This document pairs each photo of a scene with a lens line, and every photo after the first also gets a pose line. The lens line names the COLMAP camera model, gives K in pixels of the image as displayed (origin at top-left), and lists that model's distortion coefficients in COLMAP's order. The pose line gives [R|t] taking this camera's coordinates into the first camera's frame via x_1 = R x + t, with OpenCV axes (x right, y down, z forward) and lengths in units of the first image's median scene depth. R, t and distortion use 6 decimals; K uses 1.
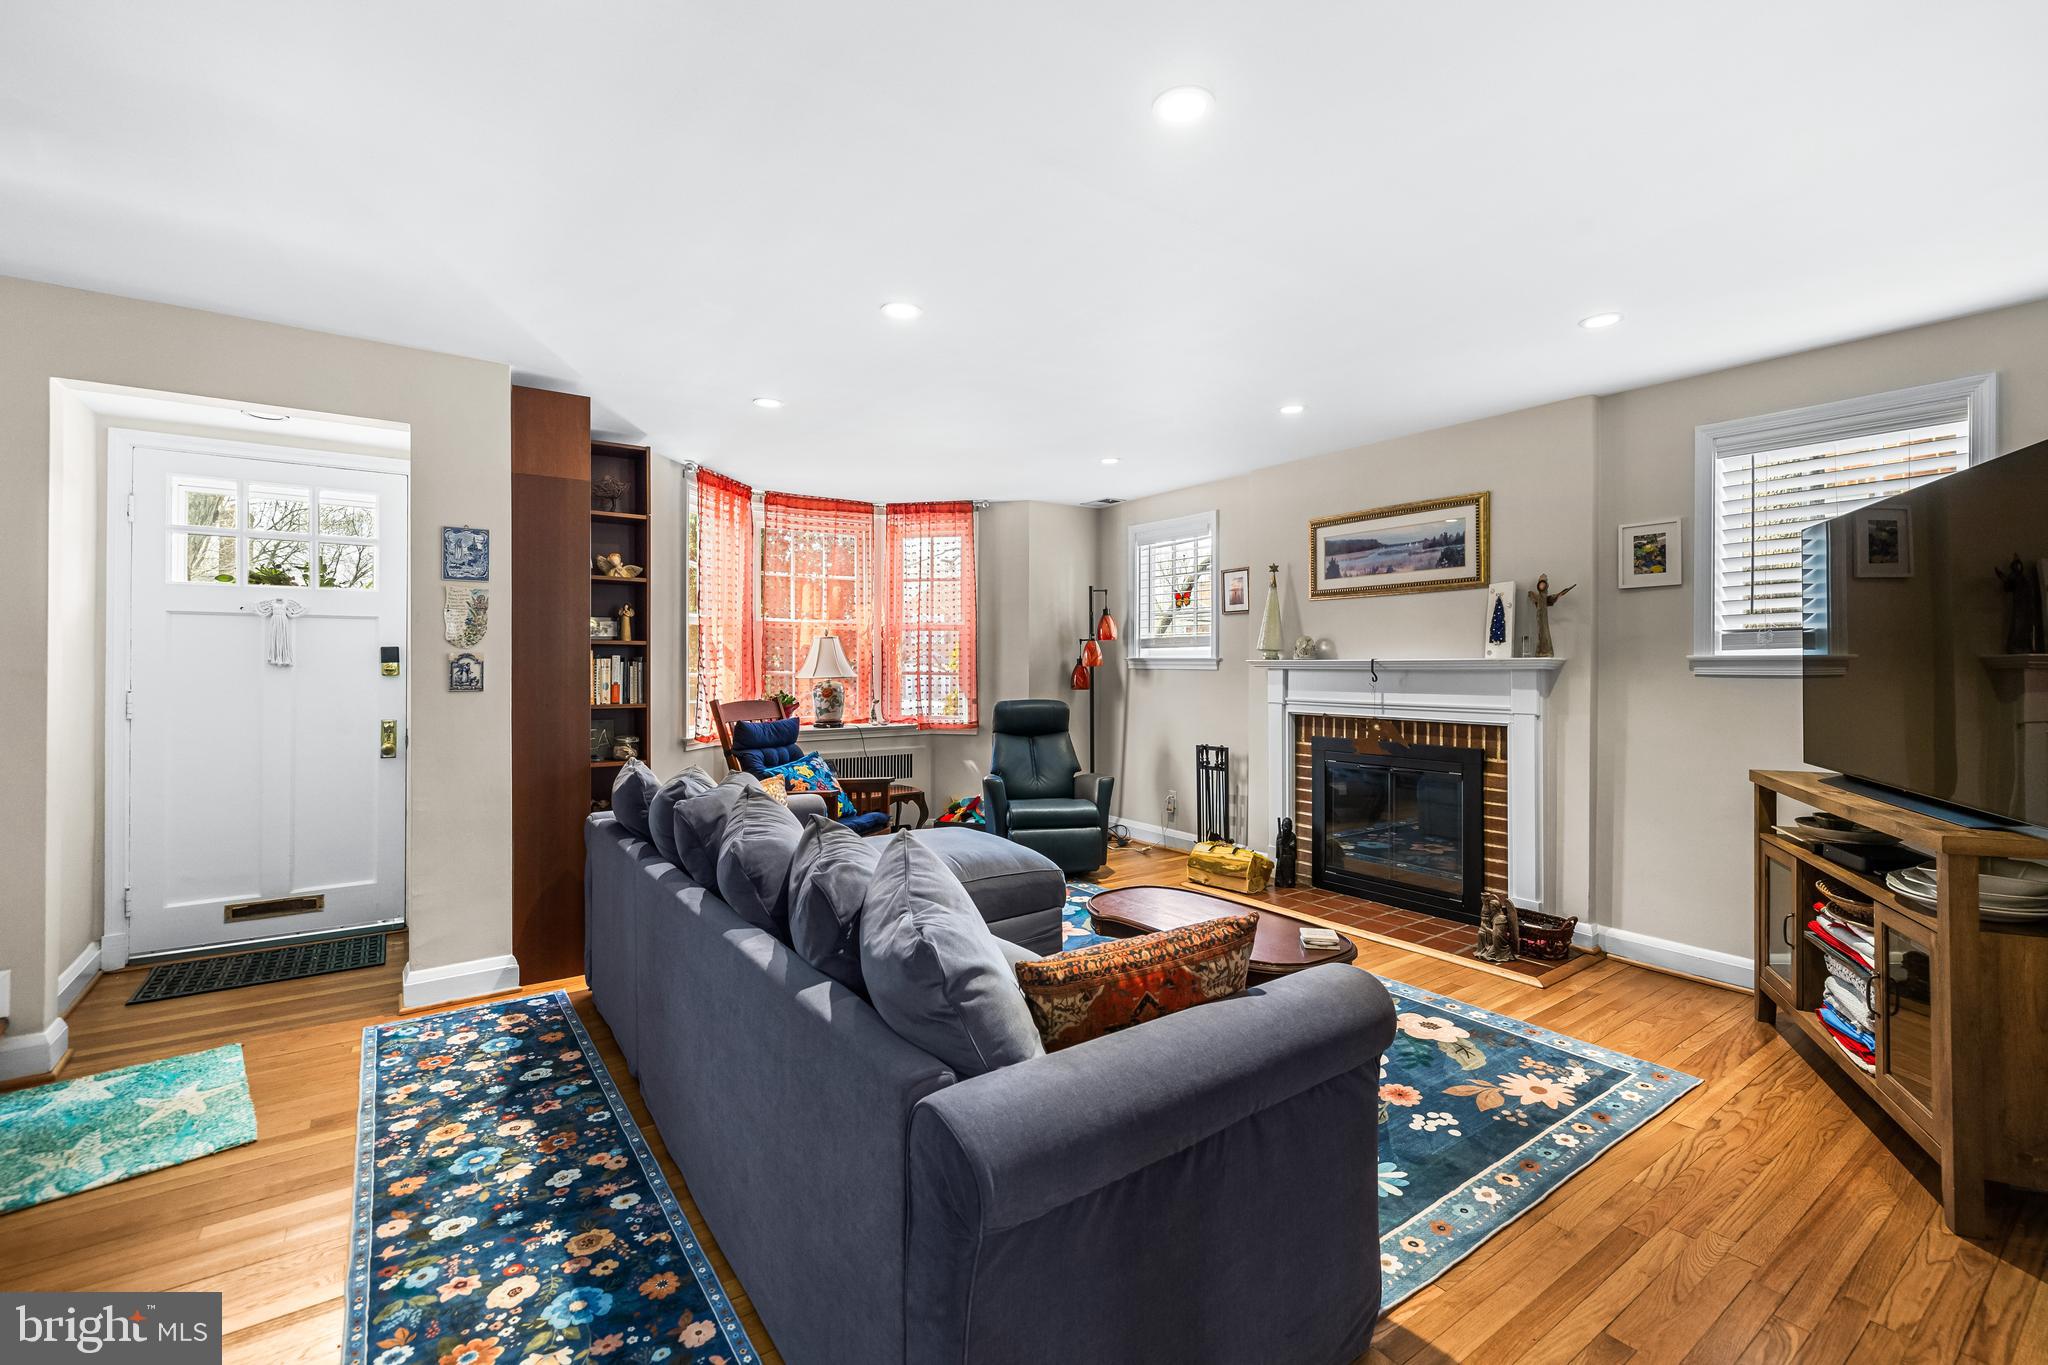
lens RADIAL K [[873.7, 0, 1024.8], [0, 873.7, 661.7], [0, 0, 1]] dist [-0.001122, 0.000866]
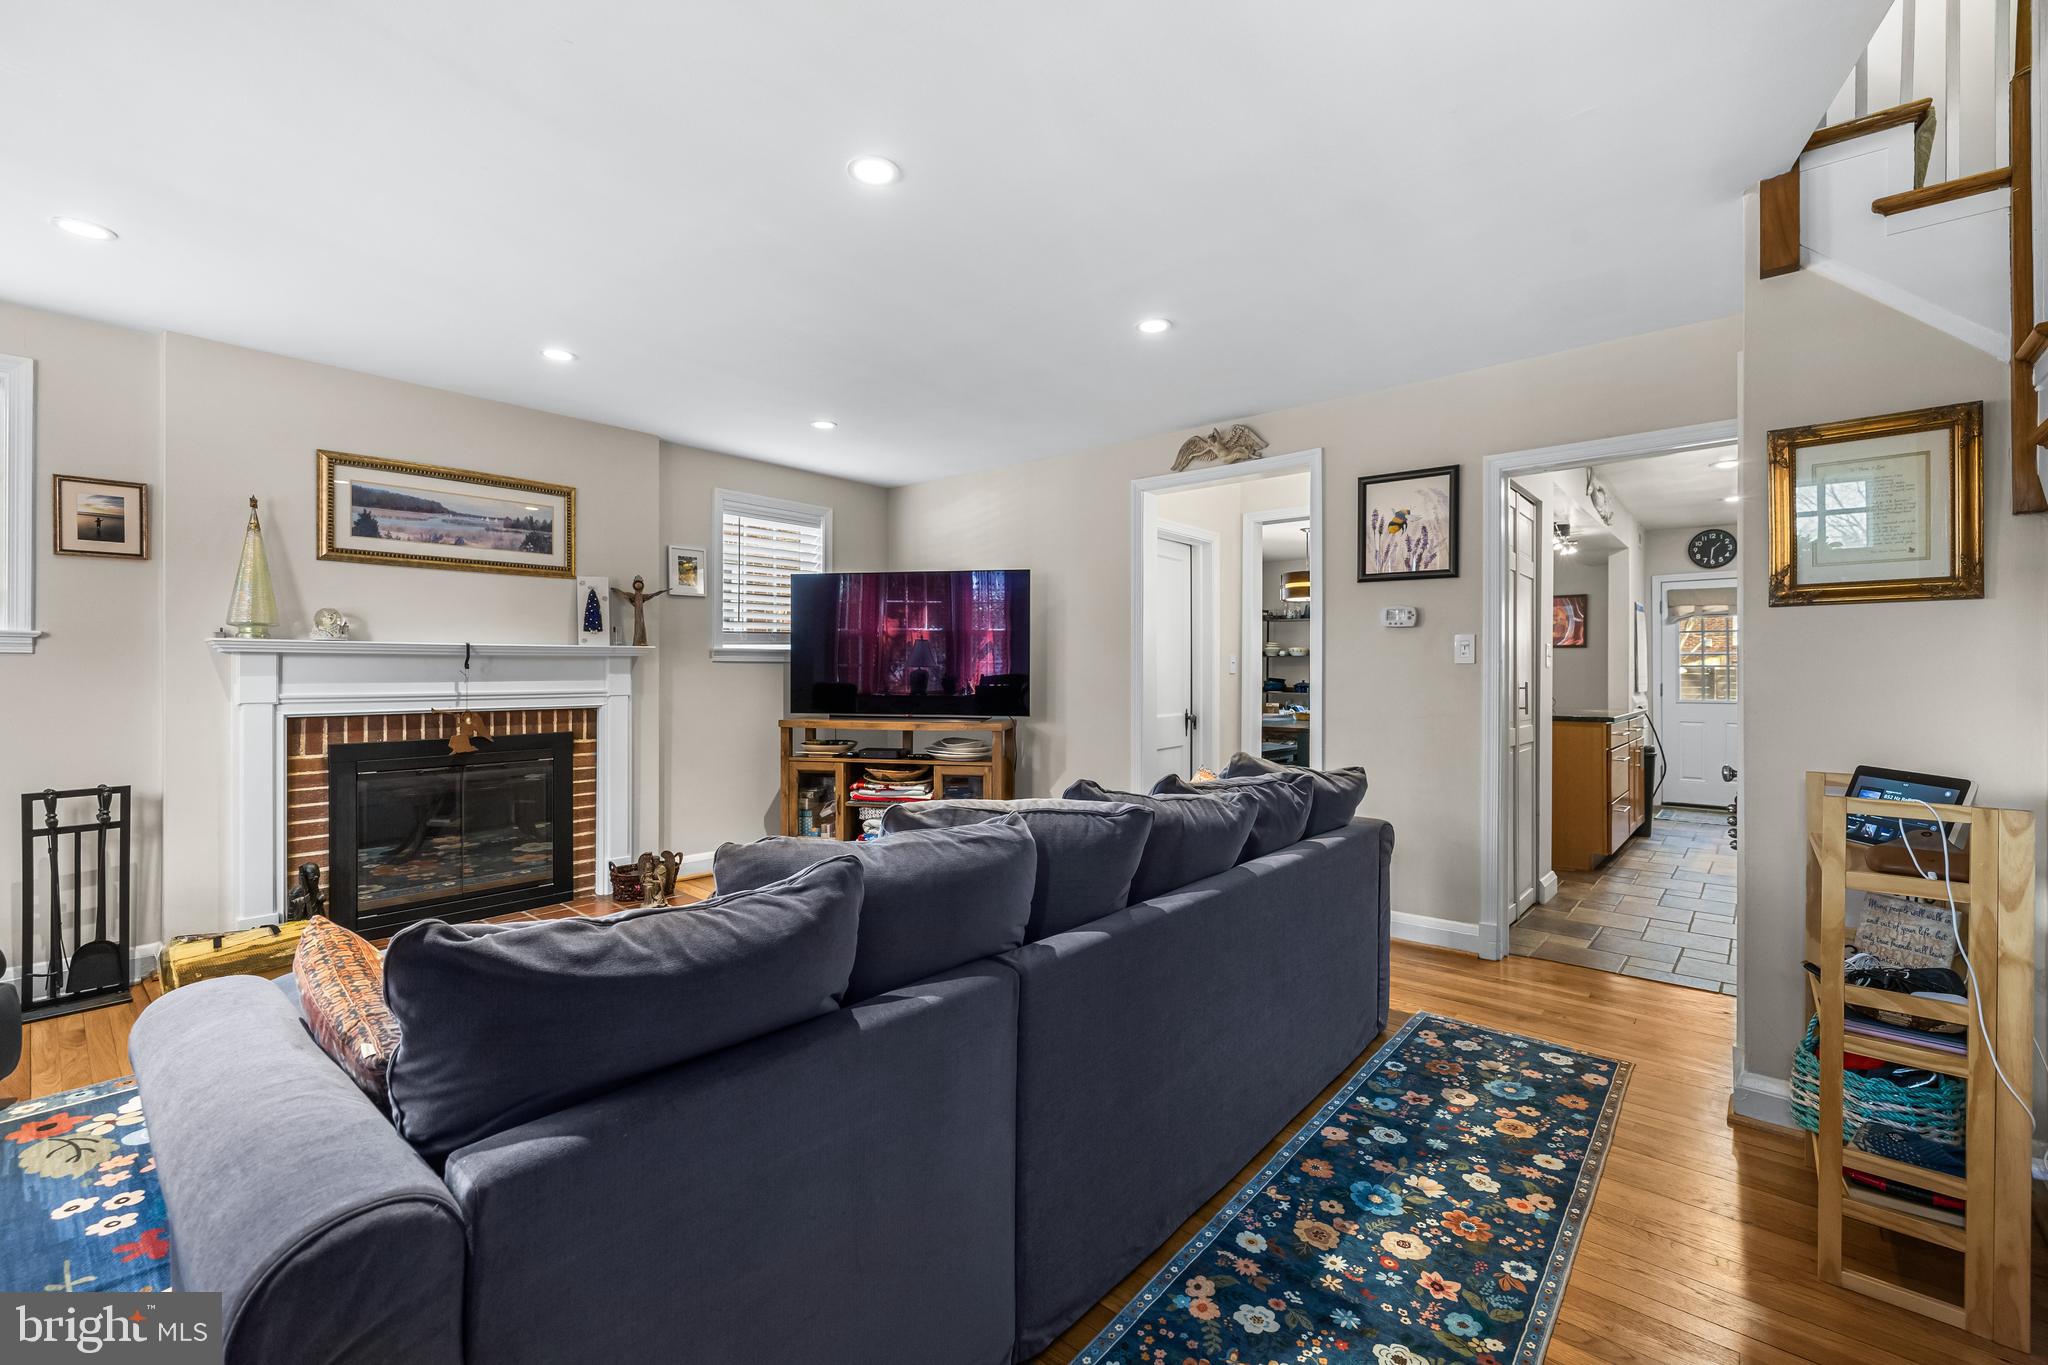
lens RADIAL K [[873.7, 0, 1028.8], [0, 873.7, 675.3], [0, 0, 1]] dist [-0.001122, 0.000866]
pose [[-0.246903, -0.008261, 0.969005, -0.830951], [-0.005488, 0.999960, 0.007126, 0.028575], [-0.969025, -0.003559, -0.246938, 0.955763]]
